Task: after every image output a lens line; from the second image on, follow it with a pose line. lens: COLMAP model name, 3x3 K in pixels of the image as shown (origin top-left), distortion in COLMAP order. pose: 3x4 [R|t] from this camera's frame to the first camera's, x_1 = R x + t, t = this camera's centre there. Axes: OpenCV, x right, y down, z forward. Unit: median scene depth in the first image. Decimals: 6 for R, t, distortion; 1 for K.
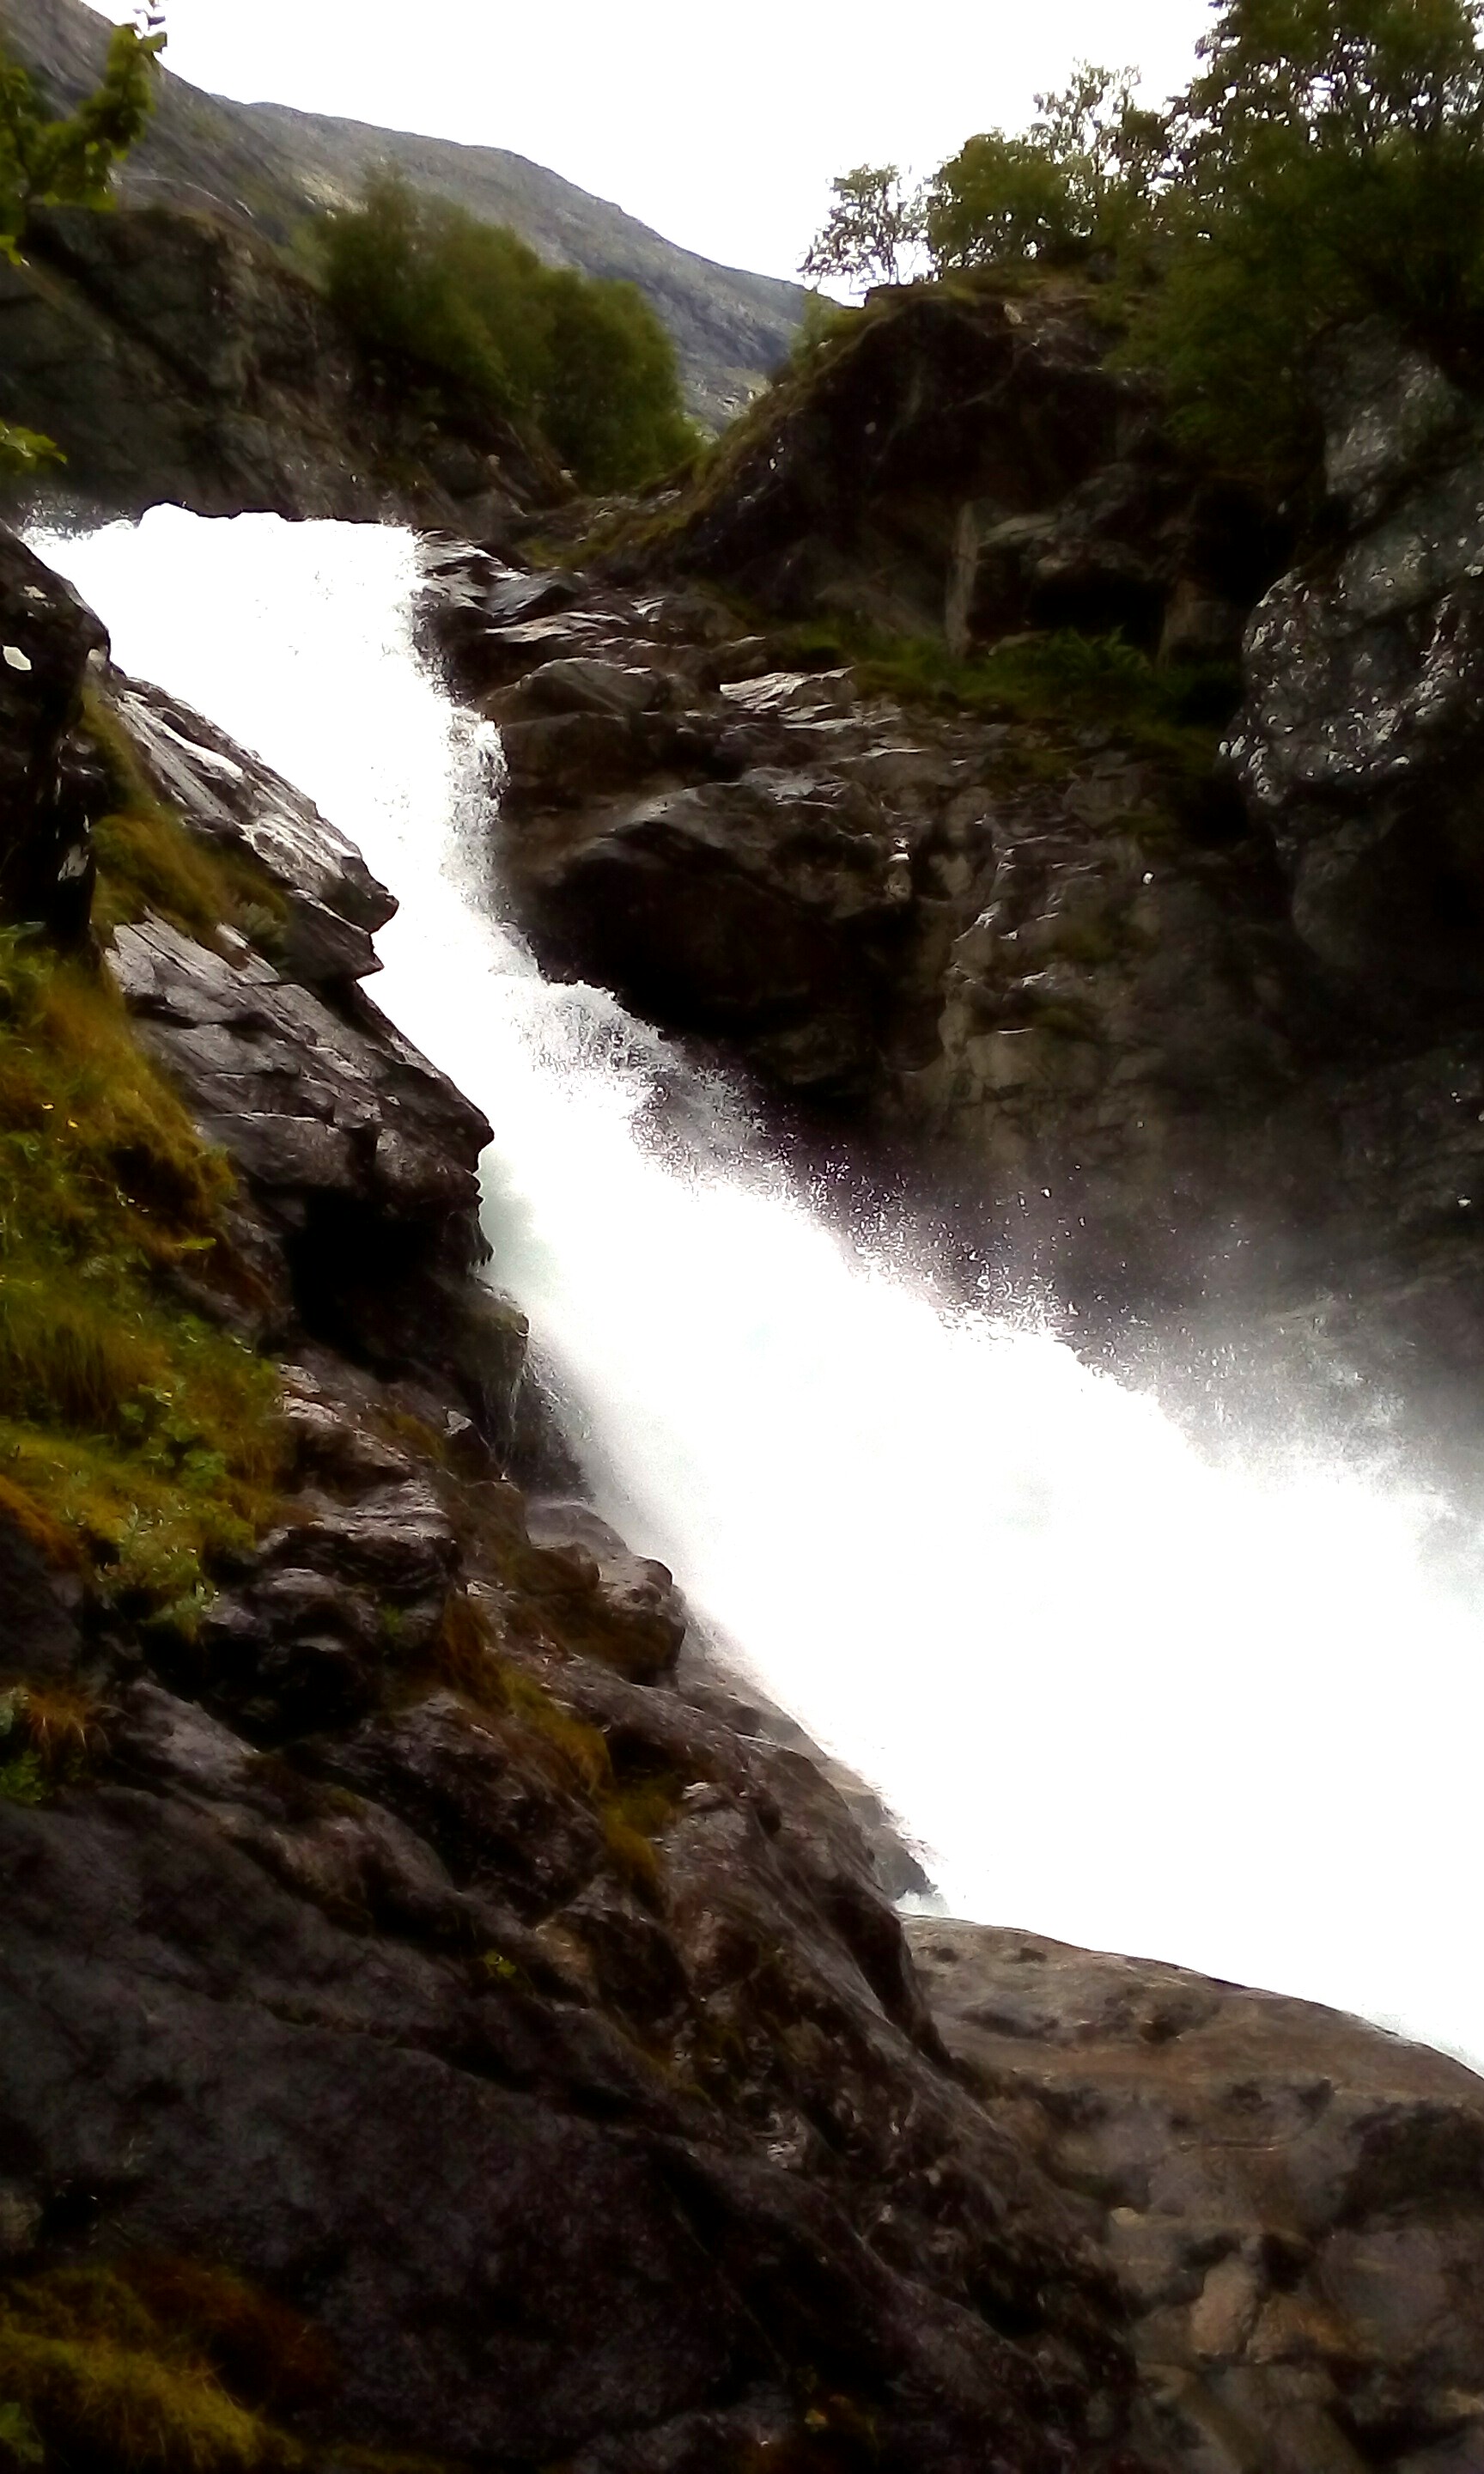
lens RADIAL K [[2278.9, 0, 742.5], [0, 2278.9, 1256.5], [0, 0, 1]] dist [-0.002706, 0.000000]
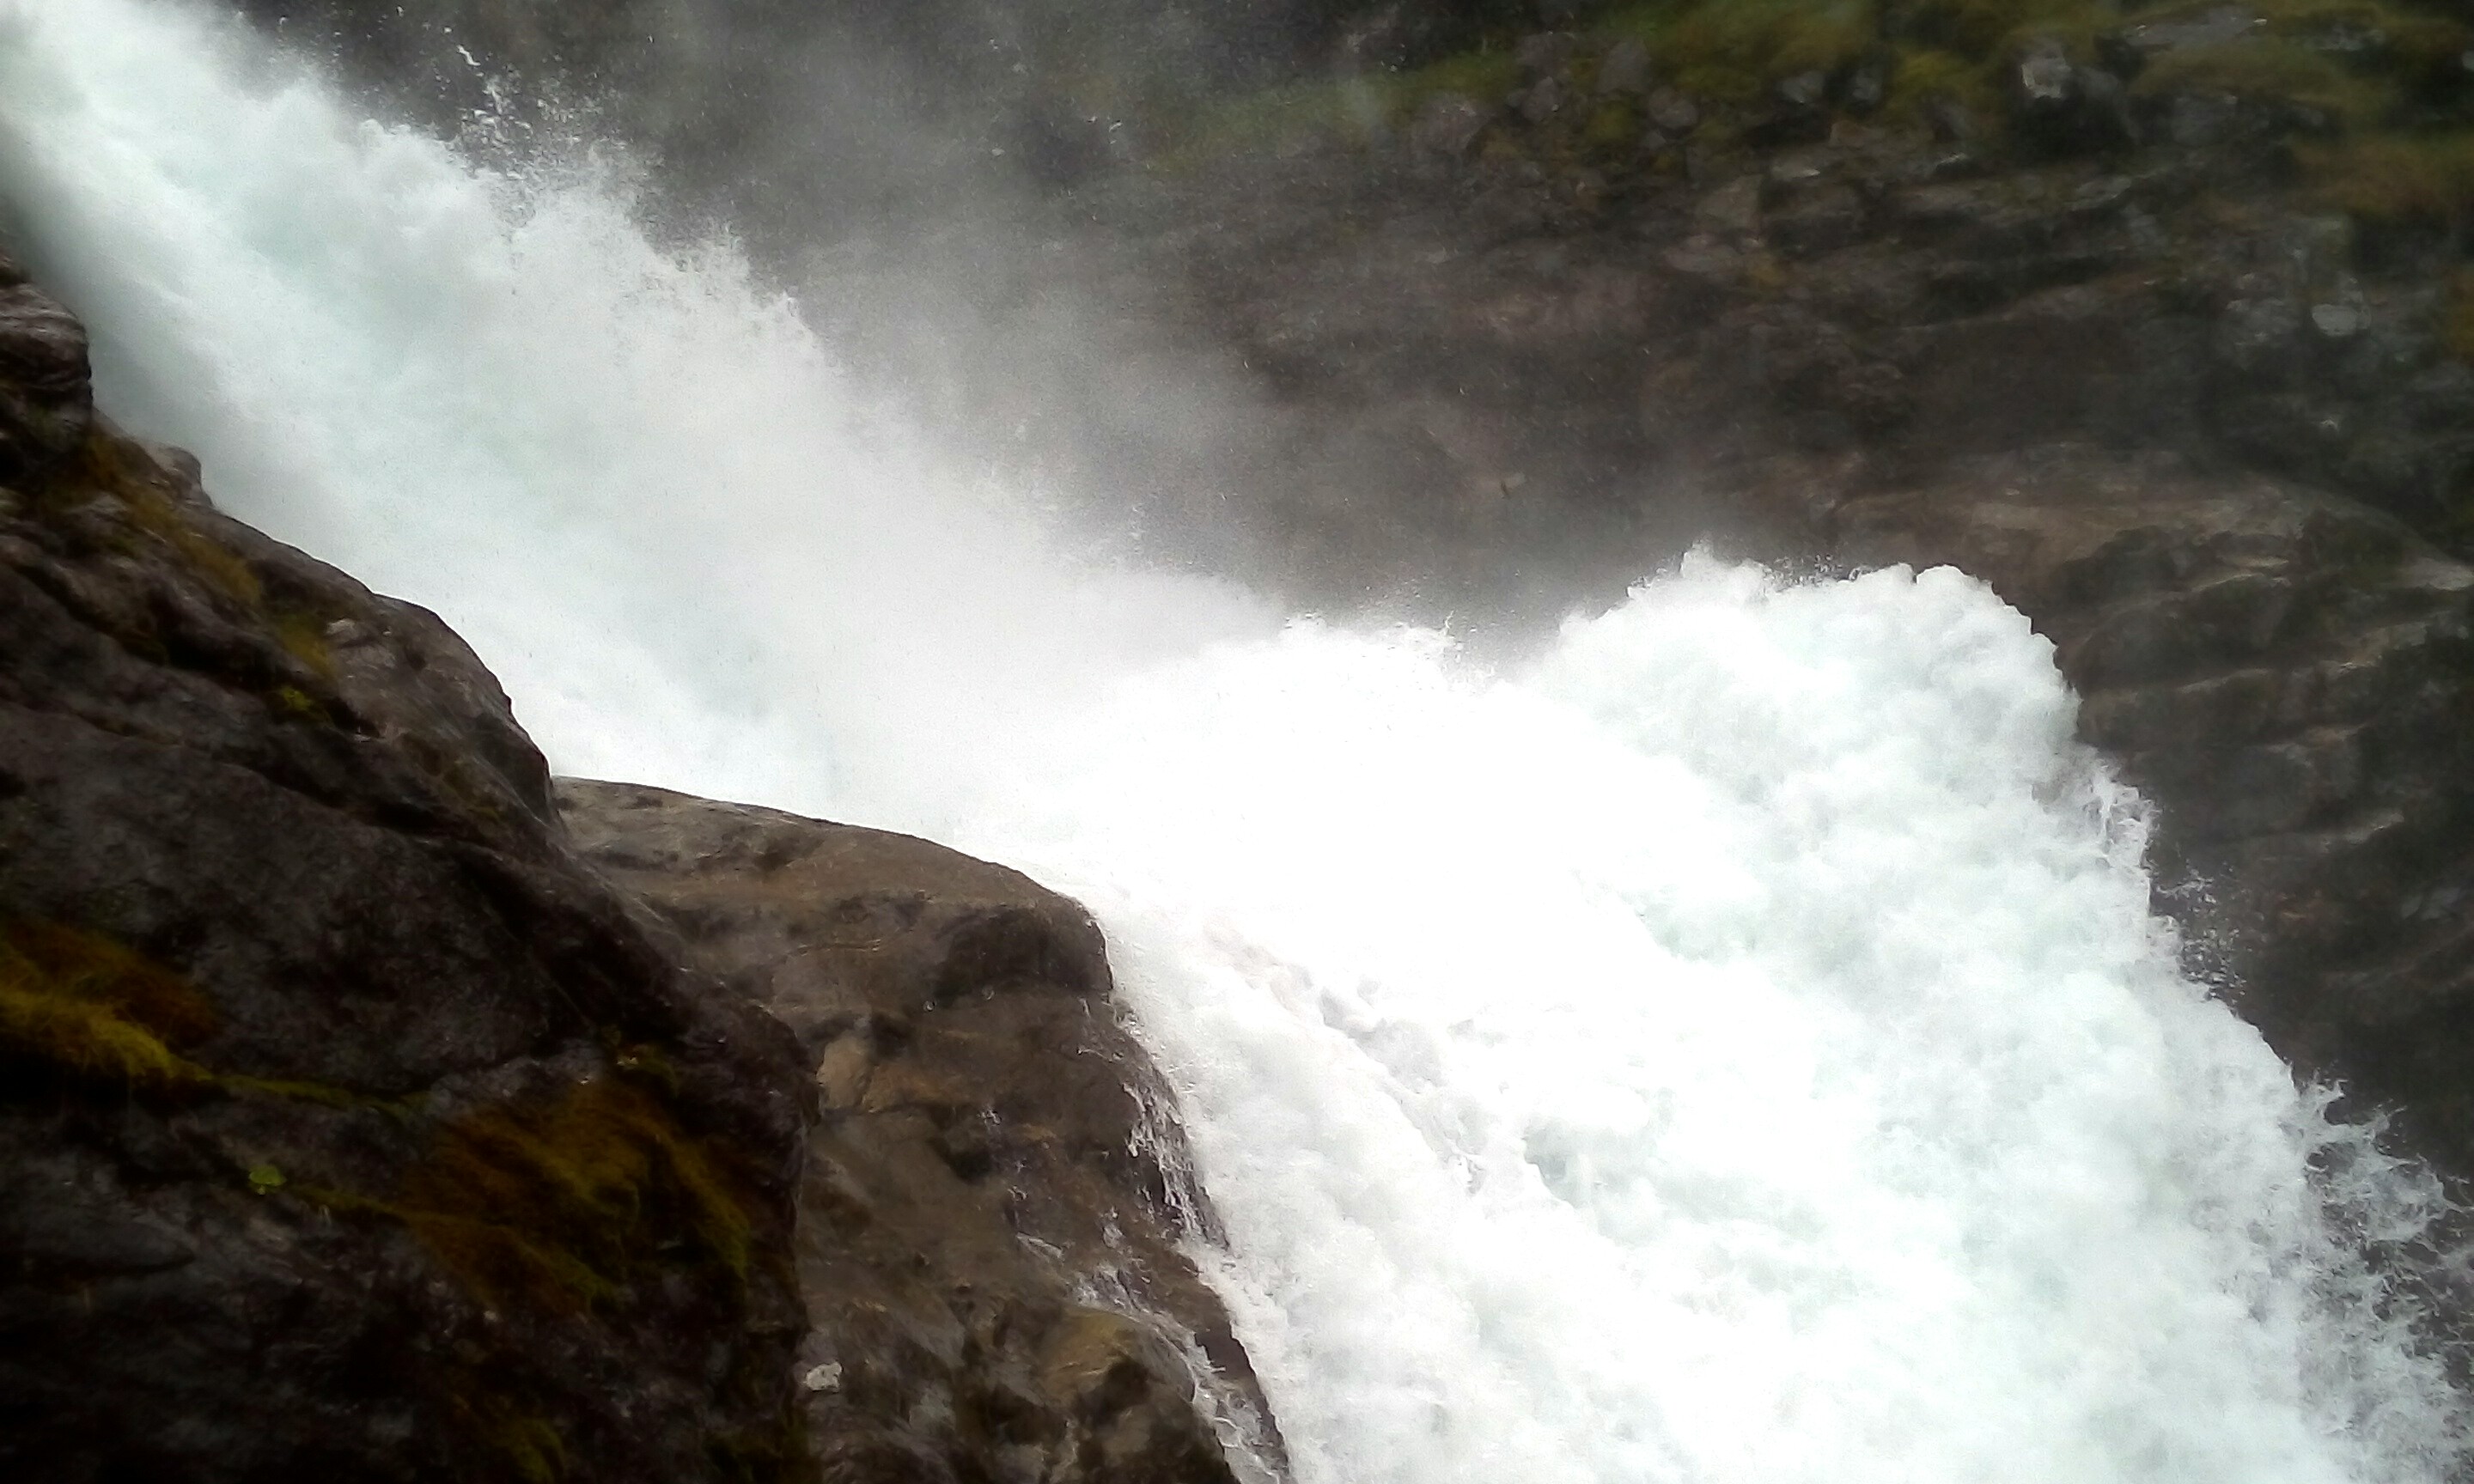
lens RADIAL K [[2278.9, 0, 1249.8], [0, 2278.9, 735.6], [0, 0, 1]] dist [-0.002706, 0.000000]
pose [[0.906382, -0.017785, 0.422085, -0.156717], [-0.078394, 0.974680, 0.209411, 0.078353], [-0.415123, -0.222896, 0.882038, -0.106498]]
